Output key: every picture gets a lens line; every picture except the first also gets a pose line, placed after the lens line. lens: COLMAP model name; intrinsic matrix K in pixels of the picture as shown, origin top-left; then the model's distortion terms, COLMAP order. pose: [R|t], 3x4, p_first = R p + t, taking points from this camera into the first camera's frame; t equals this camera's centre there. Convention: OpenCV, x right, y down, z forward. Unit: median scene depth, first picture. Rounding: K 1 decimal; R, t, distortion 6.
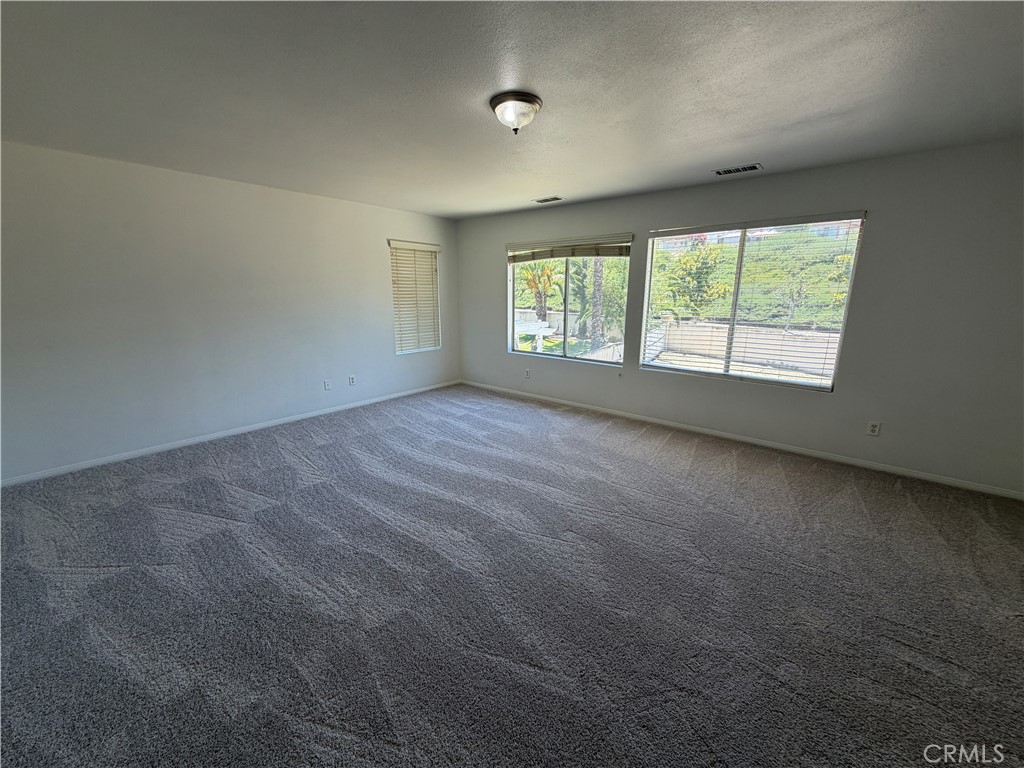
lens RADIAL K [[404.6, 0, 512.0], [0, 404.6, 384.0], [0, 0, 1]] dist [0.000070, -0.000034]
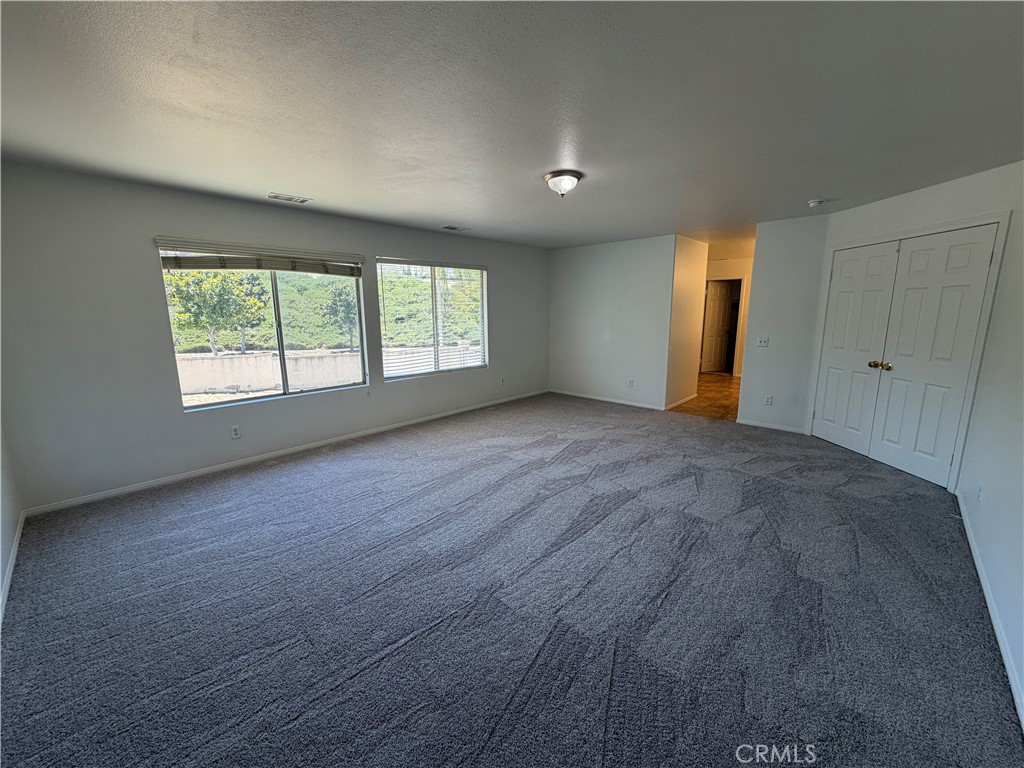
lens RADIAL K [[408.1, 0, 509.0], [0, 408.1, 385.2], [0, 0, 1]] dist [-0.001545, -0.000178]
pose [[0.072523, -0.186532, 0.979768, -0.735155], [0.232759, 0.958395, 0.165234, -0.135793], [-0.969827, 0.216067, 0.112923, 0.569914]]
